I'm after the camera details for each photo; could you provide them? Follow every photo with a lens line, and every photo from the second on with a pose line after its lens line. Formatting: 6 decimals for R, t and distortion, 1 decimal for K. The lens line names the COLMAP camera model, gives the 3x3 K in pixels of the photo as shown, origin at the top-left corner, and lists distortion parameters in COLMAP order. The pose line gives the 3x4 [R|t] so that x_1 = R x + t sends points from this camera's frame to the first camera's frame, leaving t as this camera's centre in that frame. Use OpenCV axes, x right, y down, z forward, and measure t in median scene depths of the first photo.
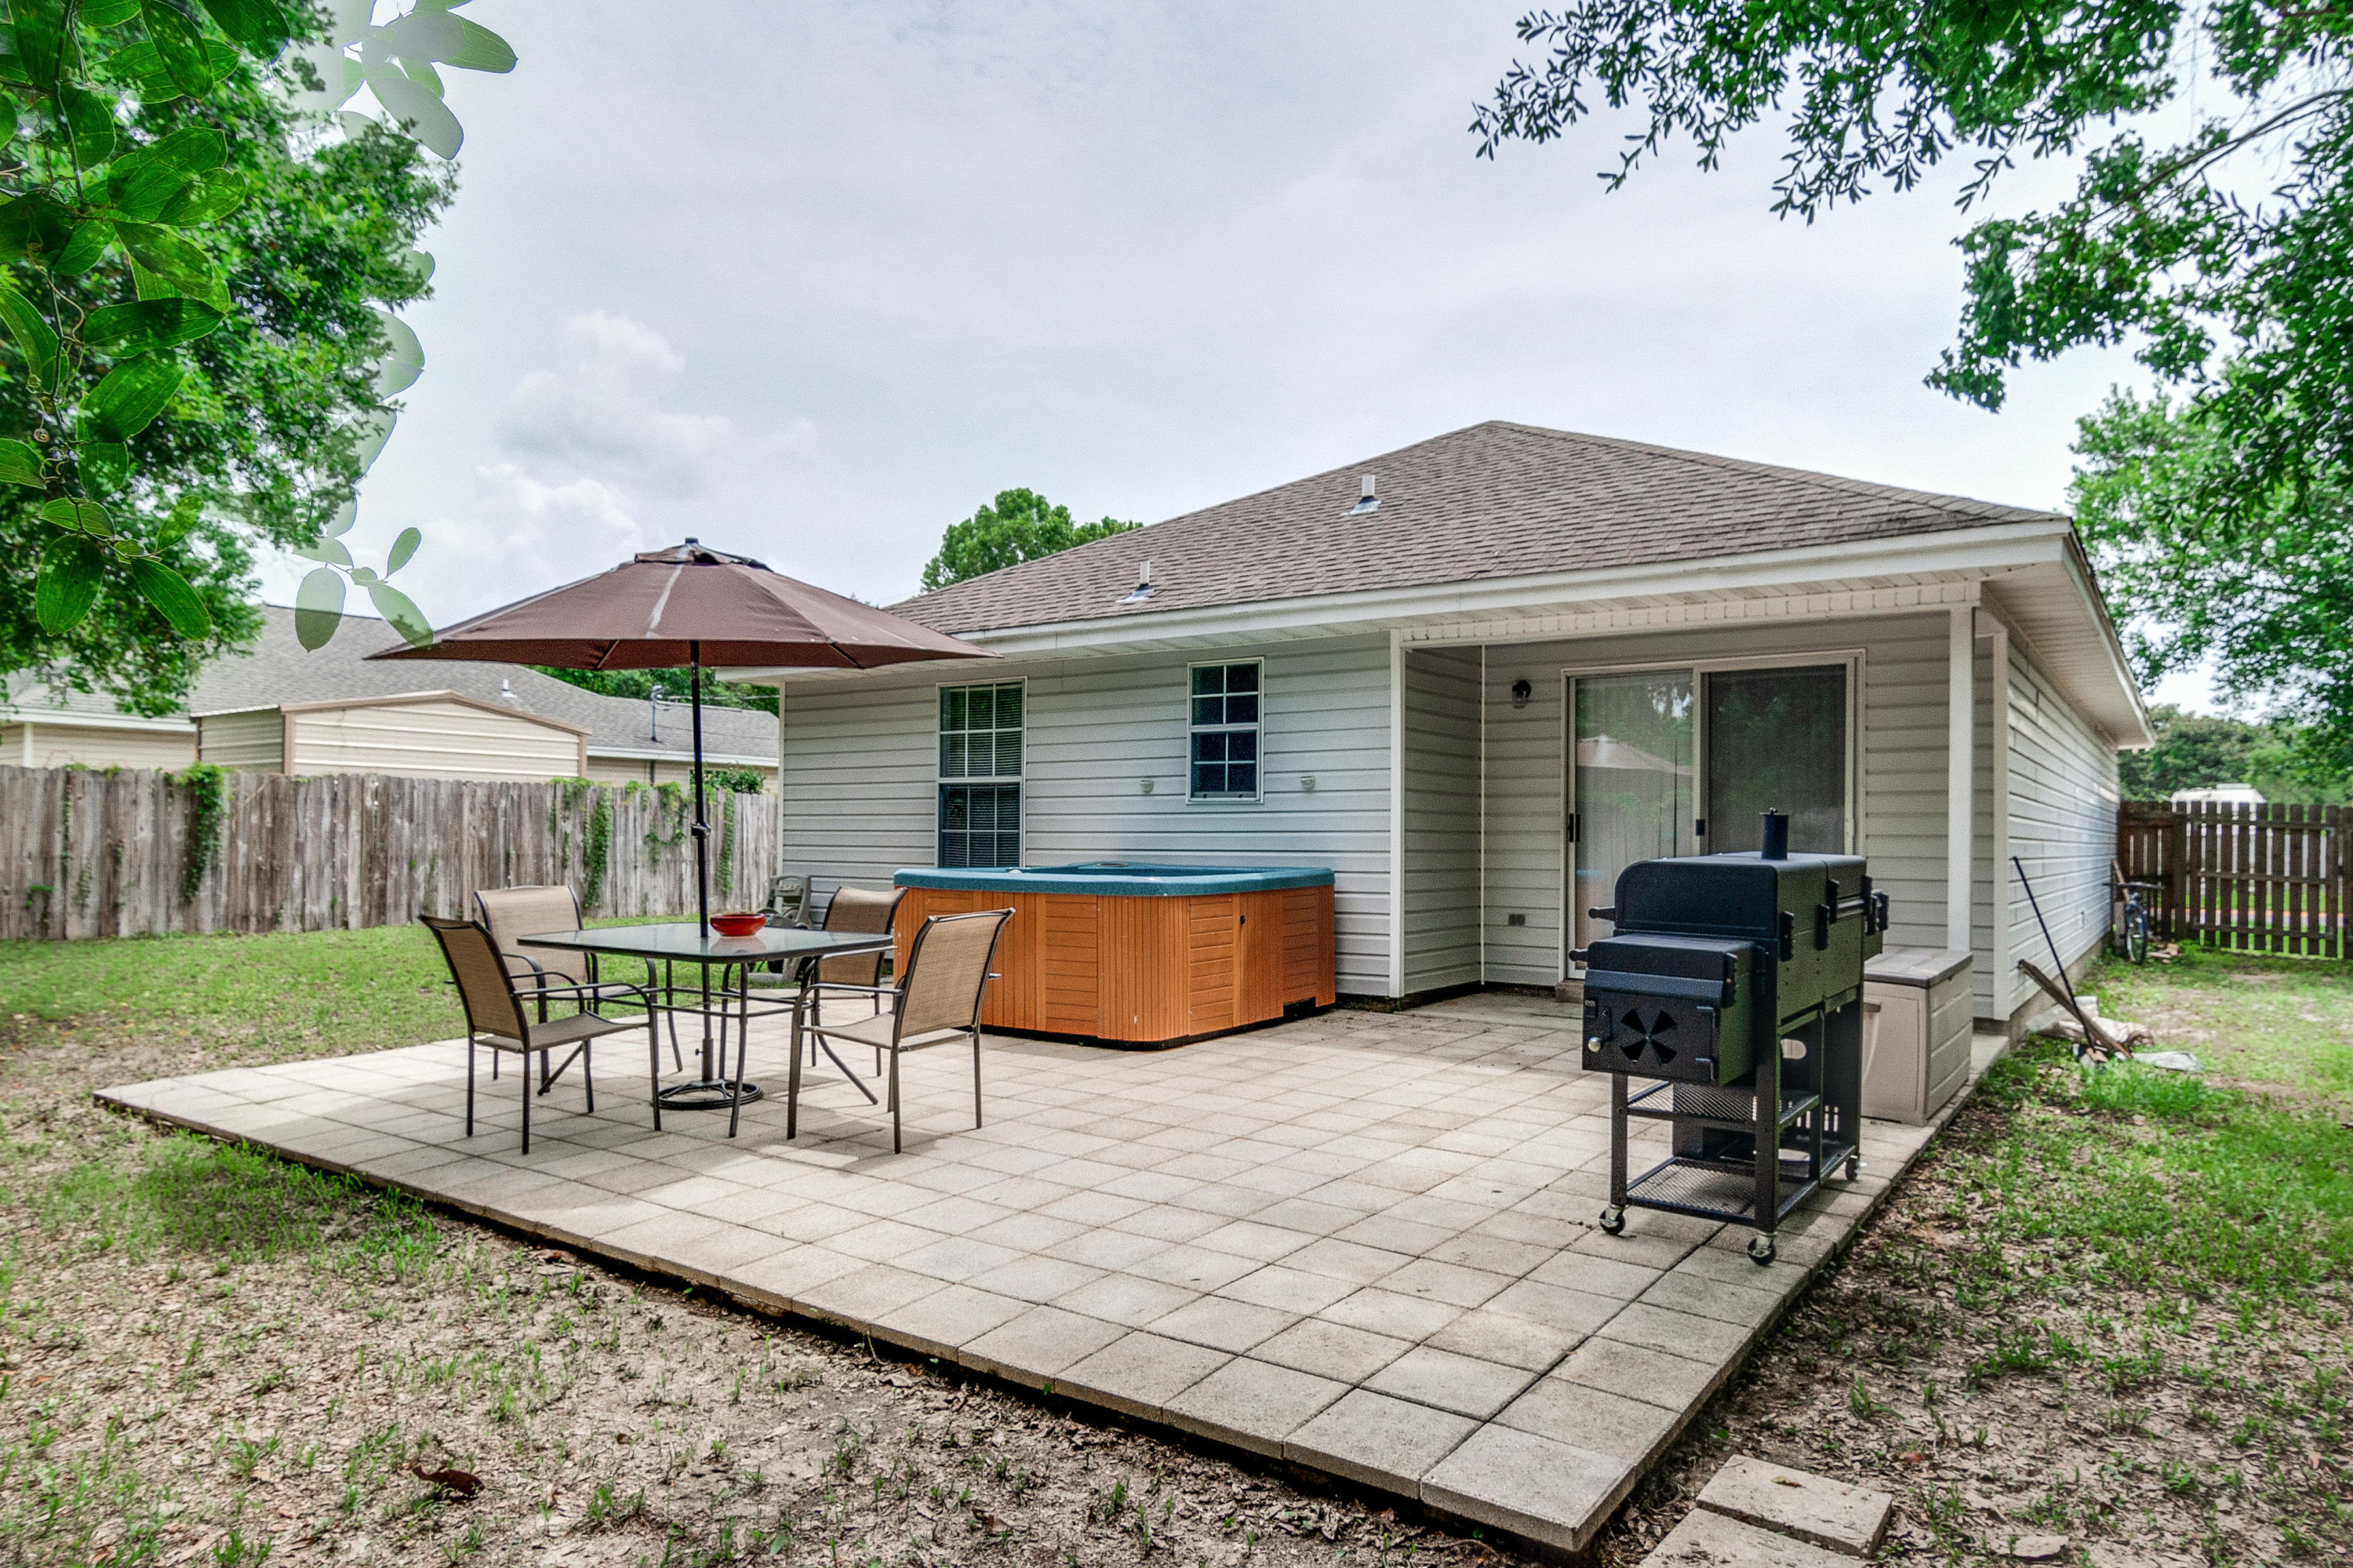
lens RADIAL K [[1402.4, 0, 1176.5], [0, 1402.4, 784.0], [0, 0, 1]] dist [0.000550, 0.000140]
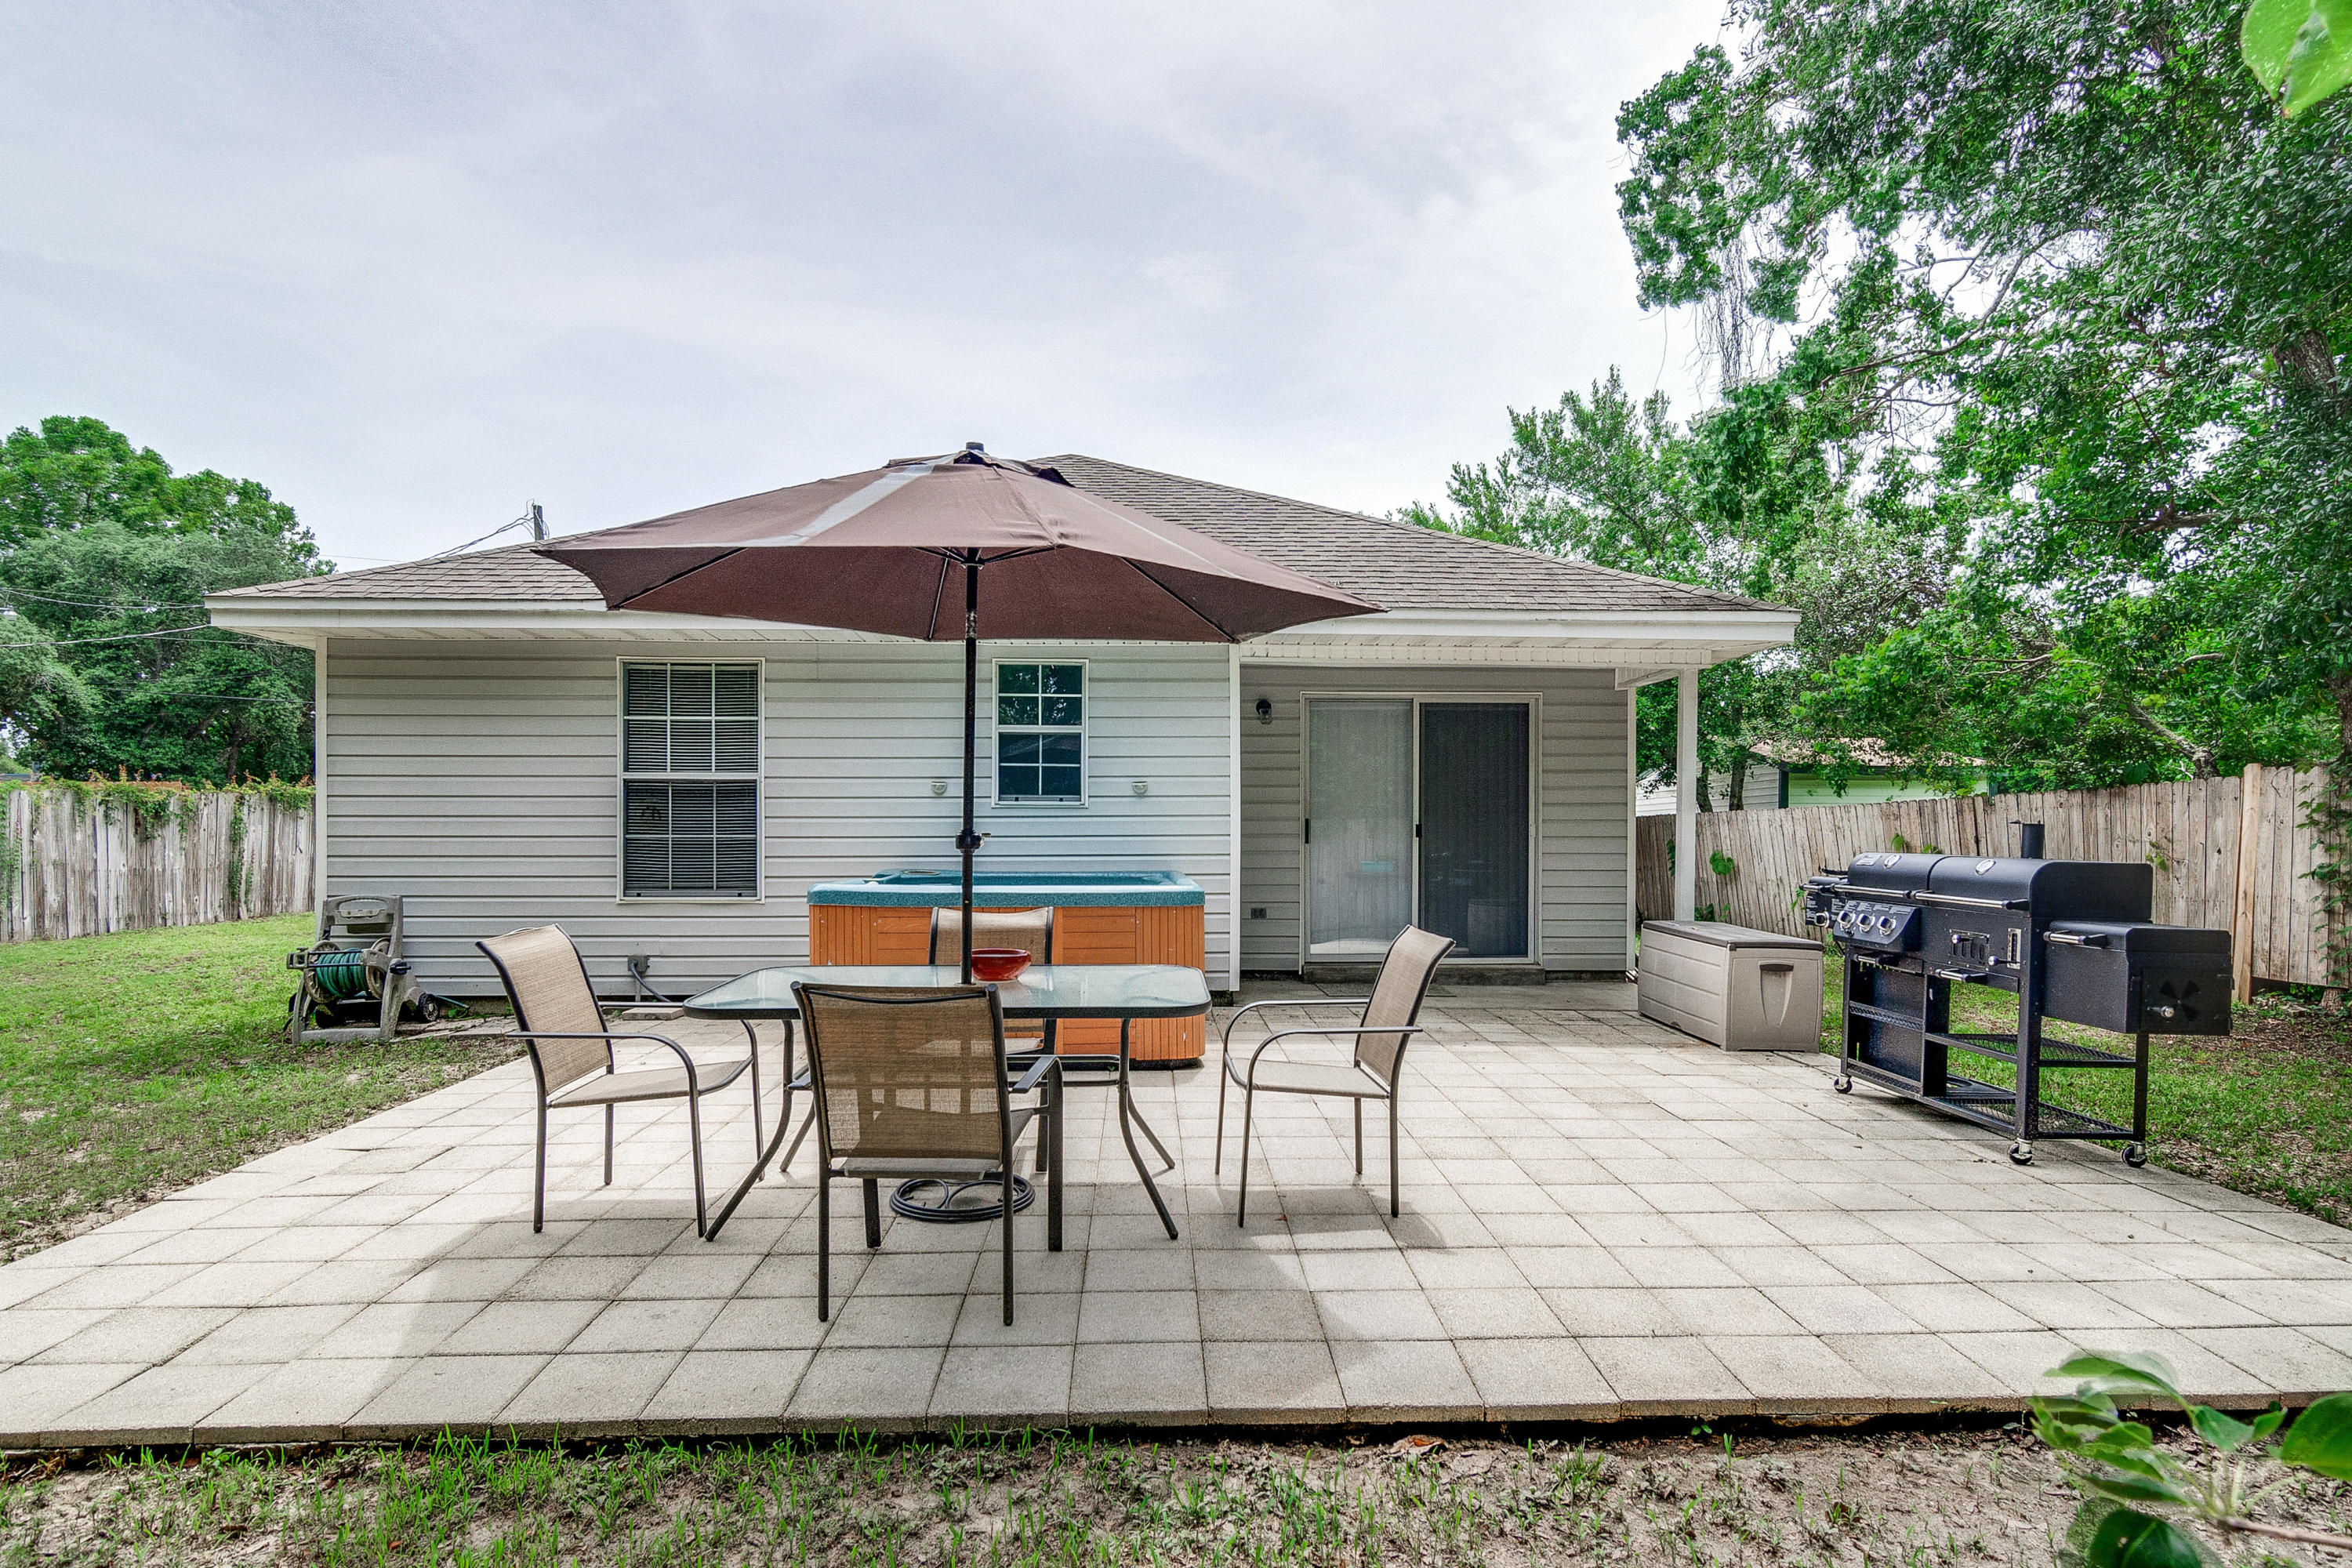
lens RADIAL K [[1237.1, 0, 1176.4], [0, 1237.1, 823.5], [0, 0, 1]] dist [-0.000279, 0.000729]
pose [[0.792324, 0.001829, 0.610097, -0.420517], [-0.018665, 0.999600, 0.021243, 0.005262], [-0.609814, -0.028219, 0.792042, 0.268224]]
